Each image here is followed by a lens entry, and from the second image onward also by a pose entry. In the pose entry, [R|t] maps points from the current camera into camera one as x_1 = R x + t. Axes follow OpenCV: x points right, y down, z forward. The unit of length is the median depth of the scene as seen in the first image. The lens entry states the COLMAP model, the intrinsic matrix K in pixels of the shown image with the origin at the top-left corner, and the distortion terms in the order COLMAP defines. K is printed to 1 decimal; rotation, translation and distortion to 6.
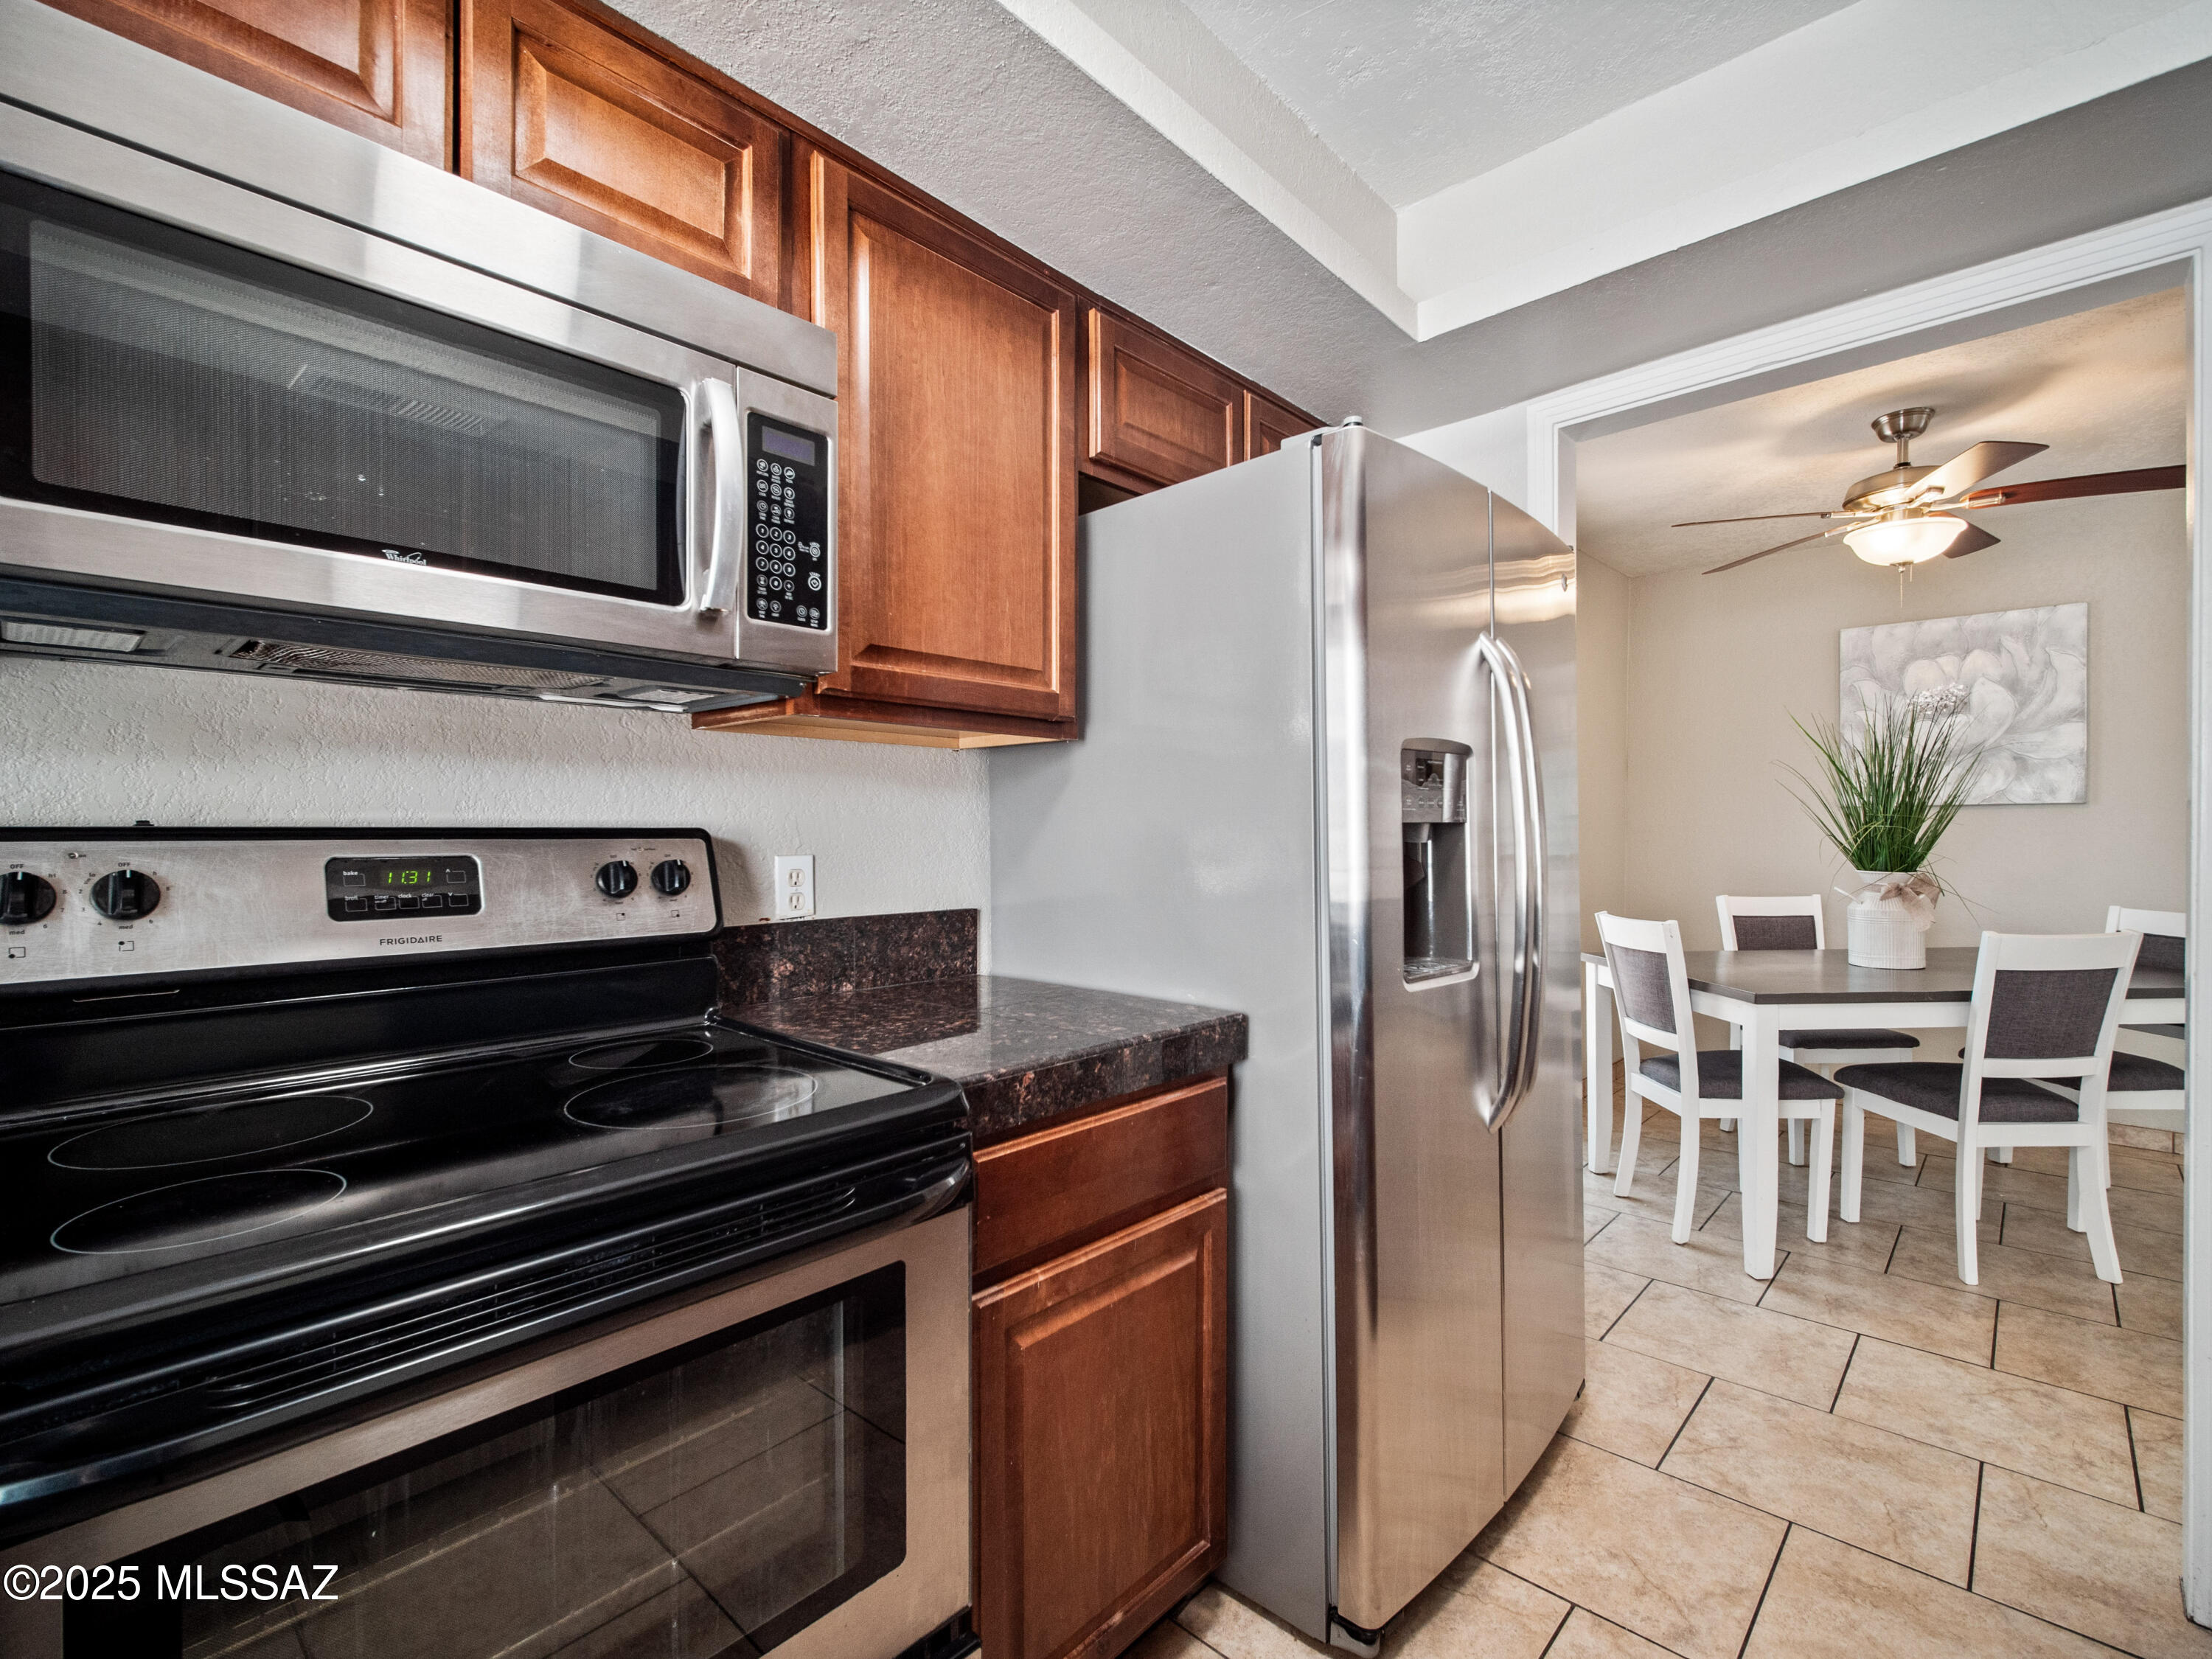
lens RADIAL K [[1010.3, 0, 1112.2], [0, 1010.3, 832.0], [0, 0, 1]] dist [0.002990, -0.001602]
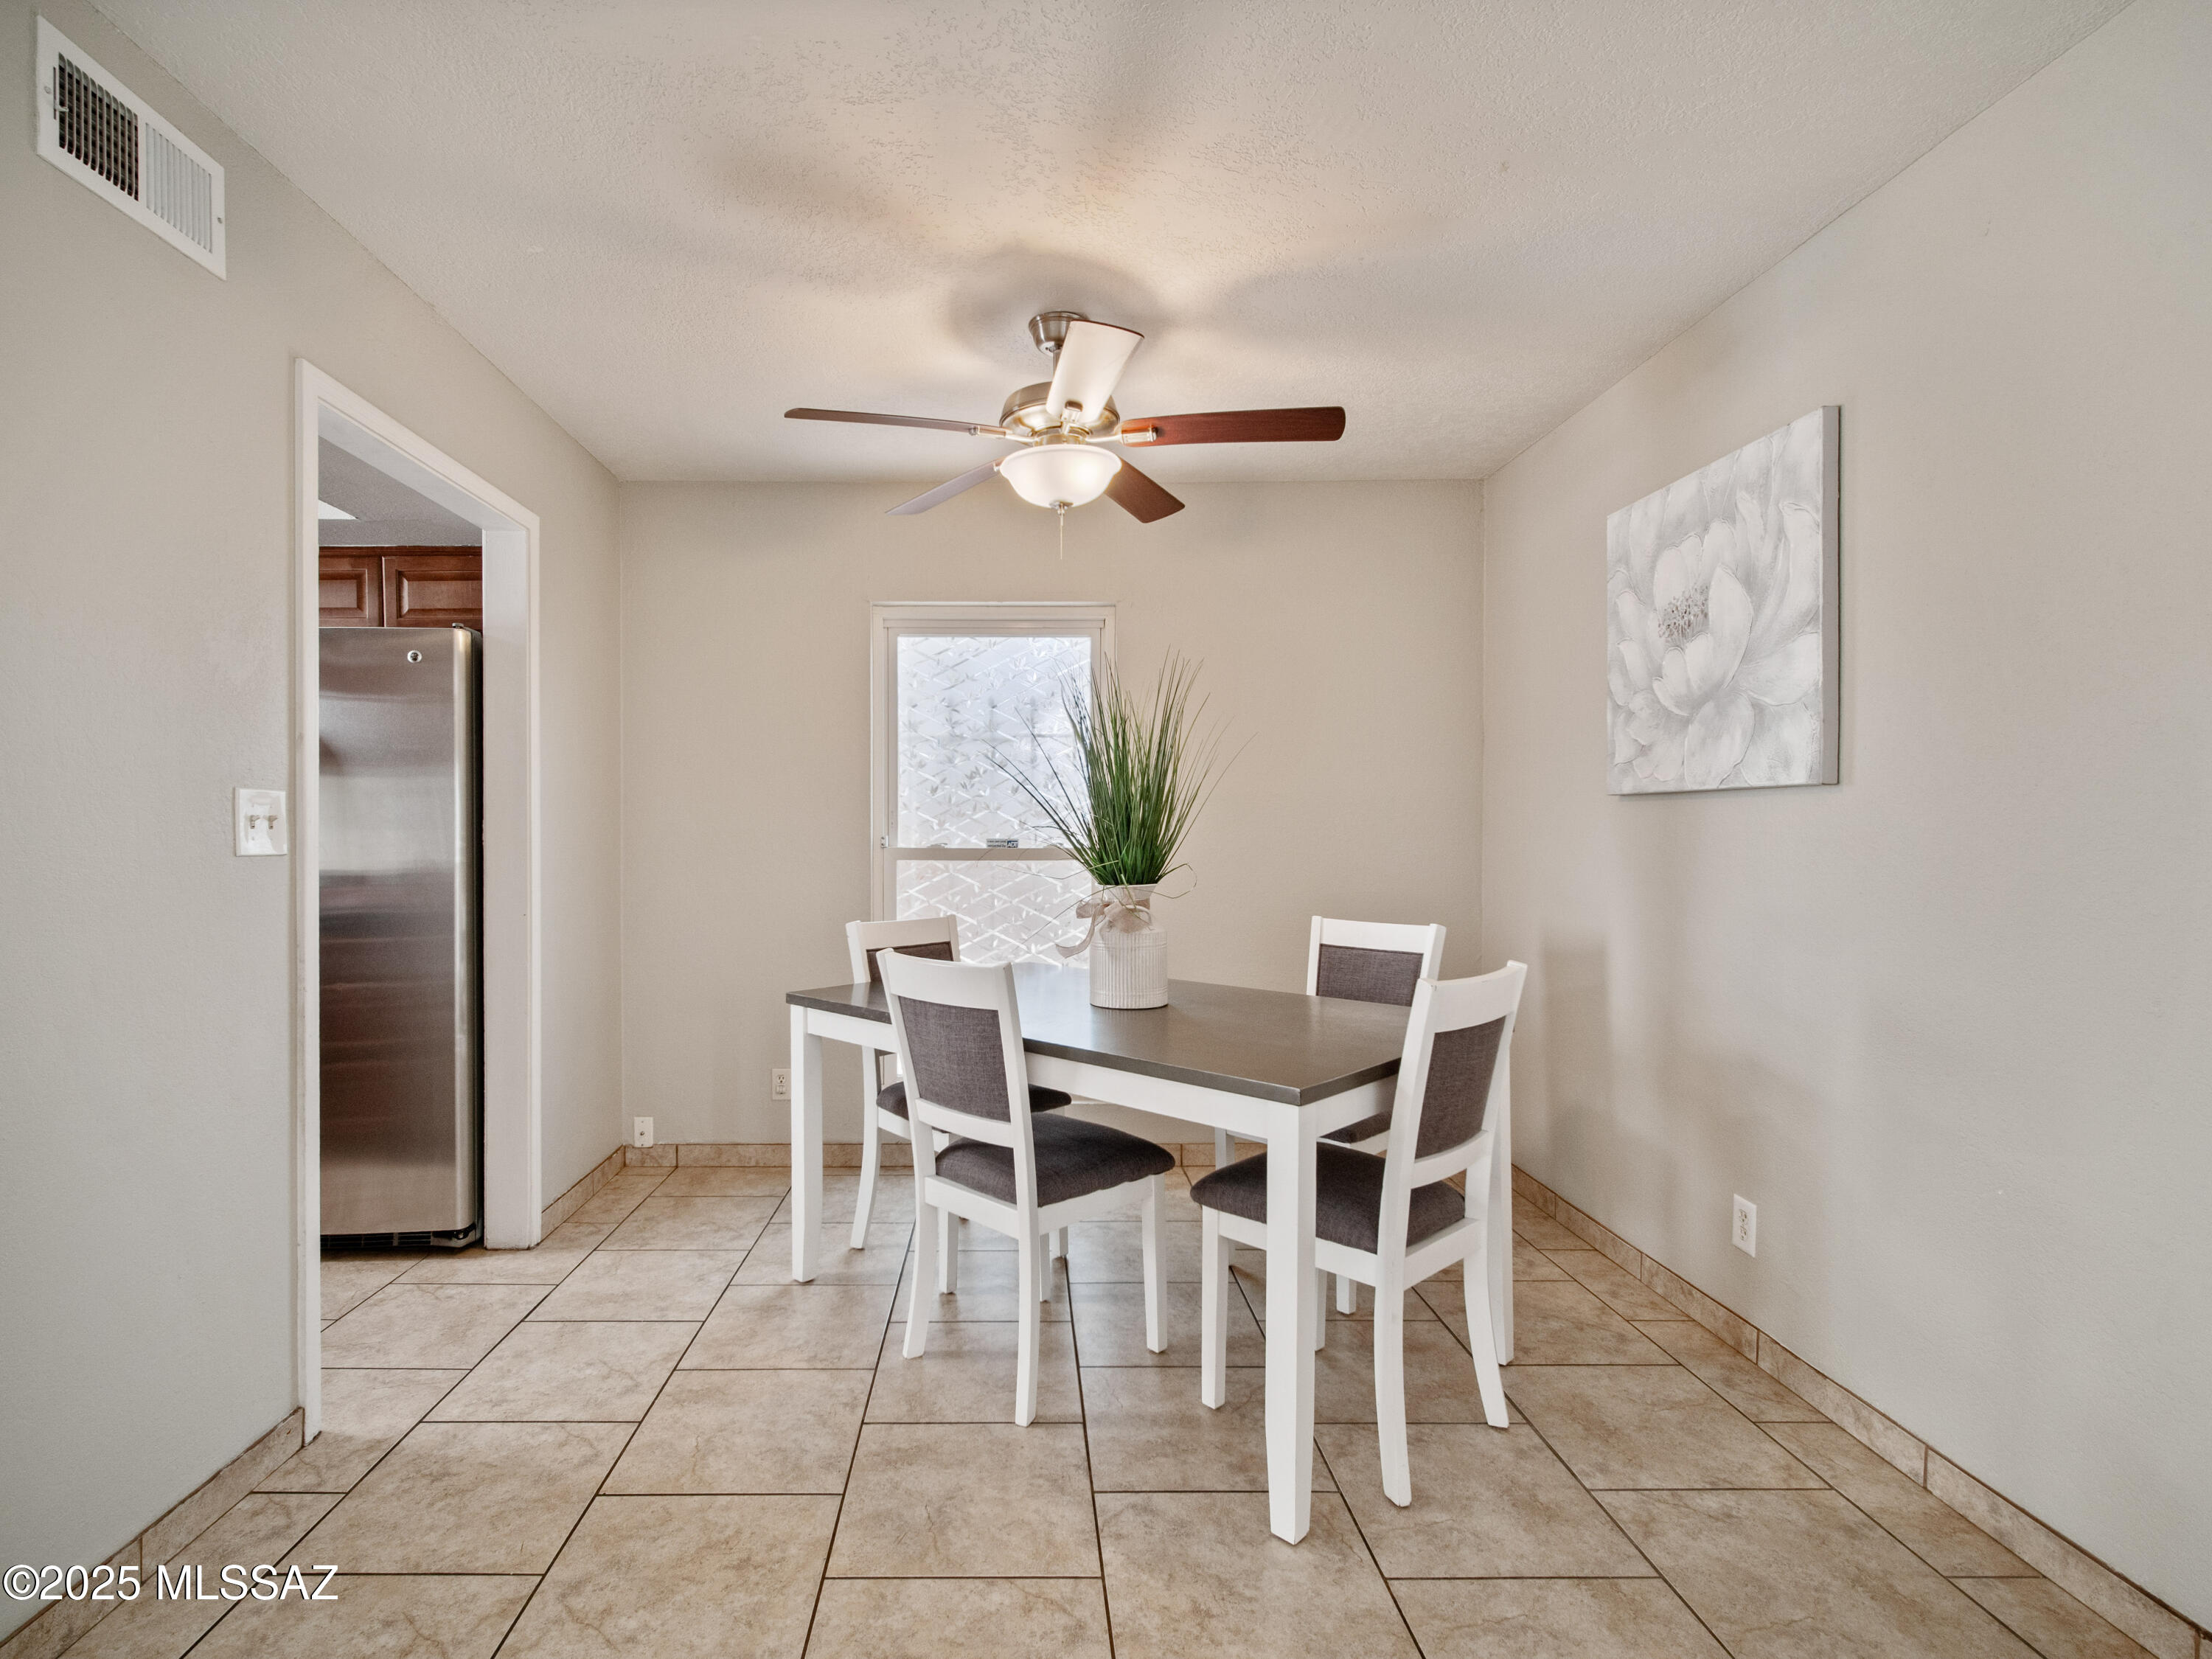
lens RADIAL K [[1121.0, 0, 1102.2], [0, 1121.0, 826.1], [0, 0, 1]] dist [-0.001383, 0.000382]
pose [[0.679864, 0.001120, -0.733338, 1.114103], [0.002448, 0.999990, 0.003797, -0.009034], [0.733334, -0.004377, 0.679854, 0.311617]]
